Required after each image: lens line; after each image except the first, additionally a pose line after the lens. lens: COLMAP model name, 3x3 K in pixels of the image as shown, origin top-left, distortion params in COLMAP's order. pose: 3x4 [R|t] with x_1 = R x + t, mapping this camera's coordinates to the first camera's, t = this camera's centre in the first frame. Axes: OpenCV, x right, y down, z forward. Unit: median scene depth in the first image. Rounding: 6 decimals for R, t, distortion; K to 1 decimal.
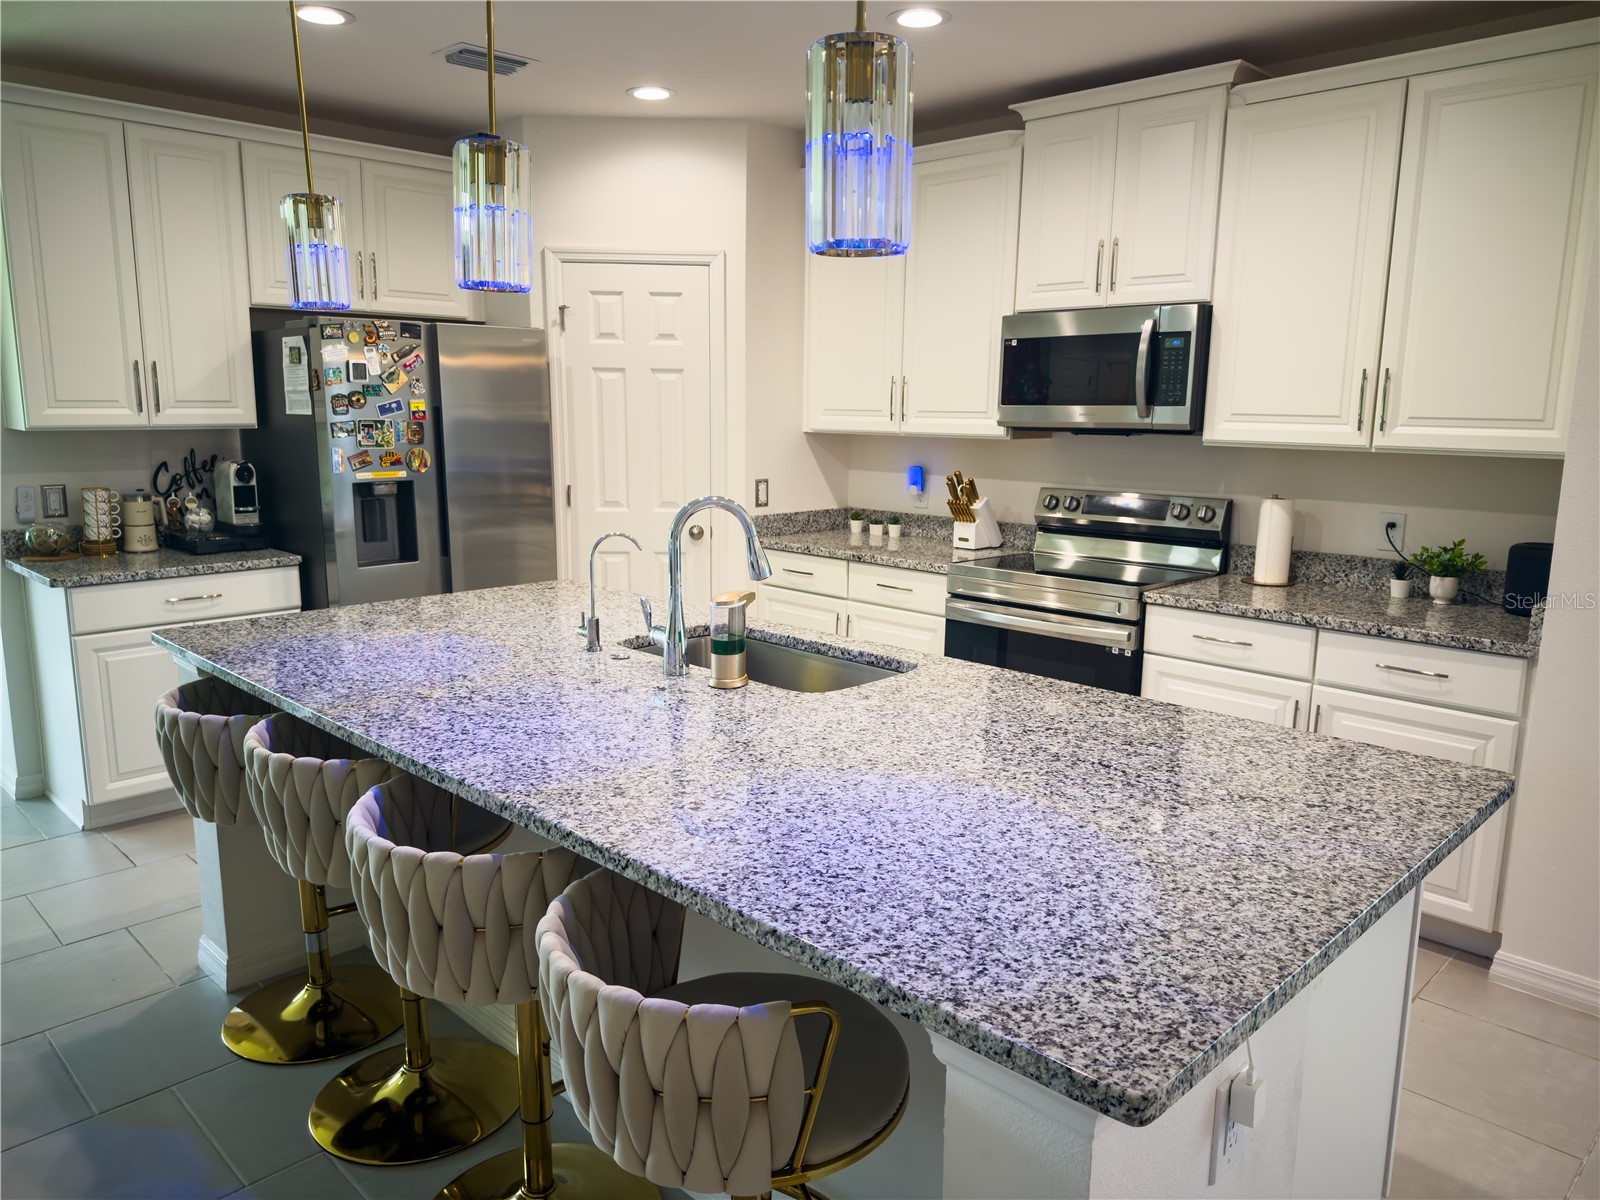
lens RADIAL K [[1139.1, 0, 800.0], [0, 1139.1, 600.0], [0, 0, 1]] dist [0.069202, -0.095183]
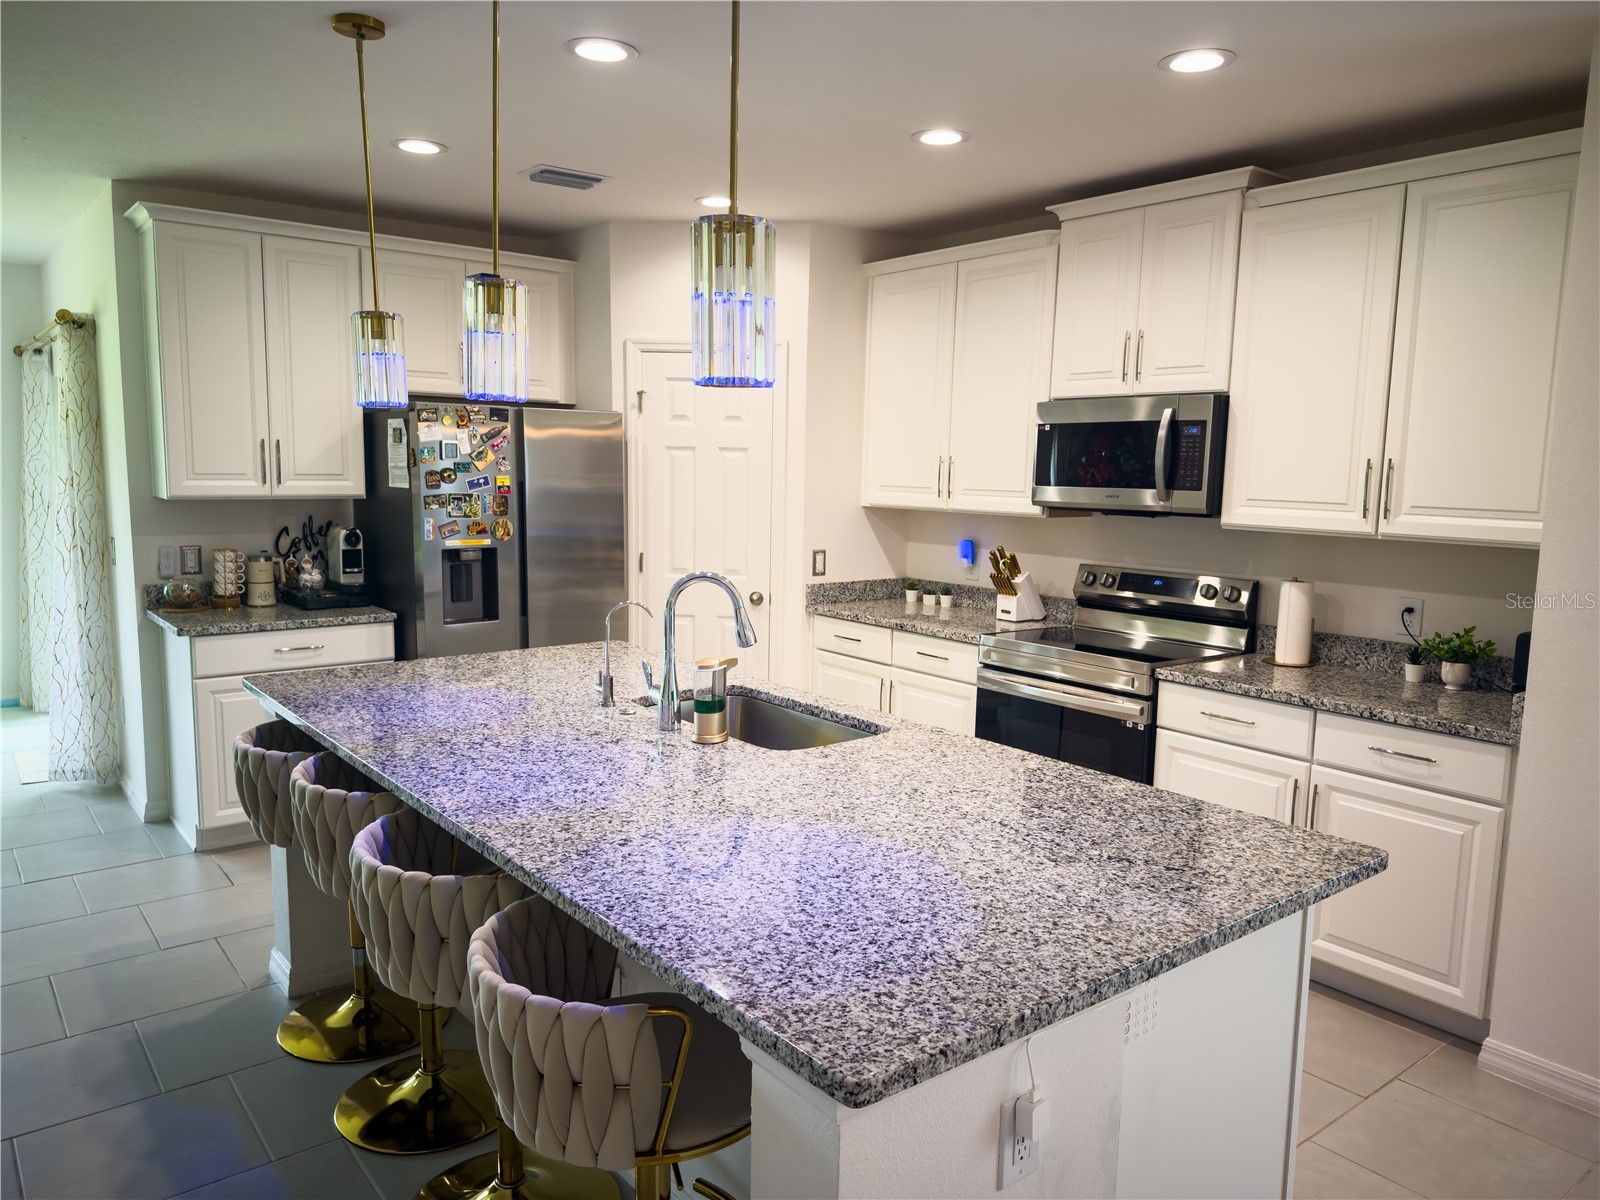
lens RADIAL K [[1133.1, 0, 800.0], [0, 1133.1, 600.0], [0, 0, 1]] dist [0.108593, -0.159948]
pose [[0.992776, 0.023240, -0.117708, 0.099754], [-0.029523, 0.998215, -0.051920, -0.005246], [0.116292, 0.055020, 0.991690, -0.069171]]
